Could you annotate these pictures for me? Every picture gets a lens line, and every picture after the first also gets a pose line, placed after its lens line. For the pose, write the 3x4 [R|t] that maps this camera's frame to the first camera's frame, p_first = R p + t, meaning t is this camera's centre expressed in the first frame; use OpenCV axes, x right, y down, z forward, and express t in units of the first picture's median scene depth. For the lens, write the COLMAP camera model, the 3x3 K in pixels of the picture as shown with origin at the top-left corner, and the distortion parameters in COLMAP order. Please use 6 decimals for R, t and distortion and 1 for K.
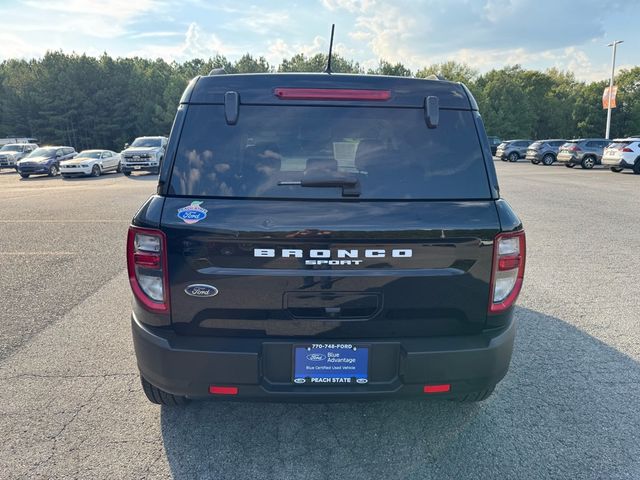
lens RADIAL K [[459.8, 0, 318.7], [0, 459.8, 244.6], [0, 0, 1]] dist [0.027433, -0.030335]
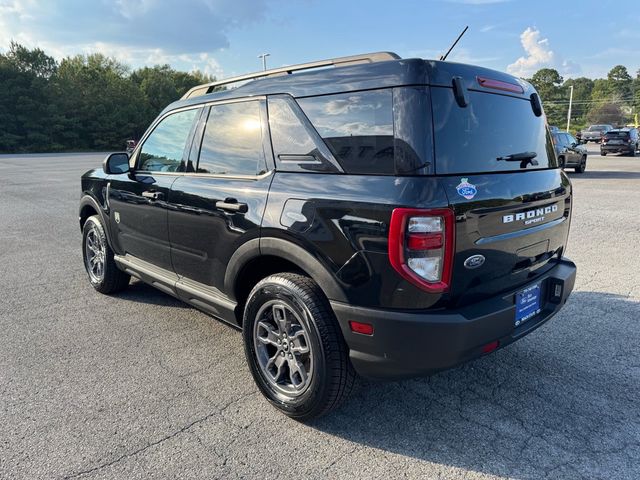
lens RADIAL K [[459.8, 0, 319.1], [0, 459.8, 241.3], [0, 0, 1]] dist [0.027433, -0.030335]
pose [[0.754987, -0.141466, 0.640299, -0.148931], [0.142707, 0.988495, 0.050127, -0.006348], [-0.640023, 0.053530, 0.766489, 0.050096]]
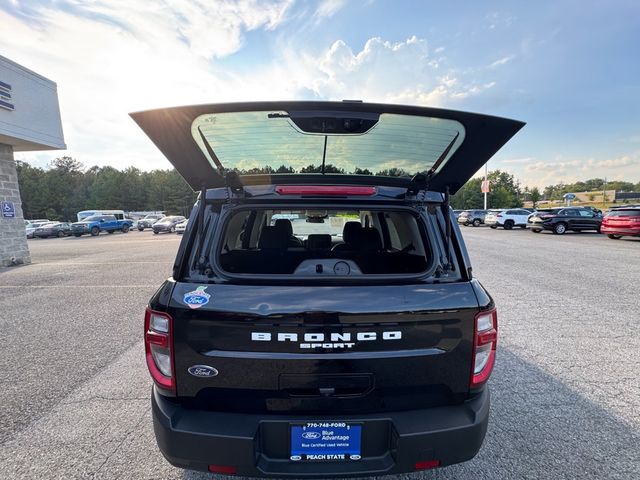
lens RADIAL K [[257.9, 0, 317.4], [0, 257.9, 242.2], [0, 0, 1]] dist [-0.008247, 0.001003]
pose [[0.999799, -0.004780, -0.019459, 0.002721], [0.002830, 0.995084, -0.098998, -0.016763], [0.019837, 0.098923, 0.994897, 0.047153]]
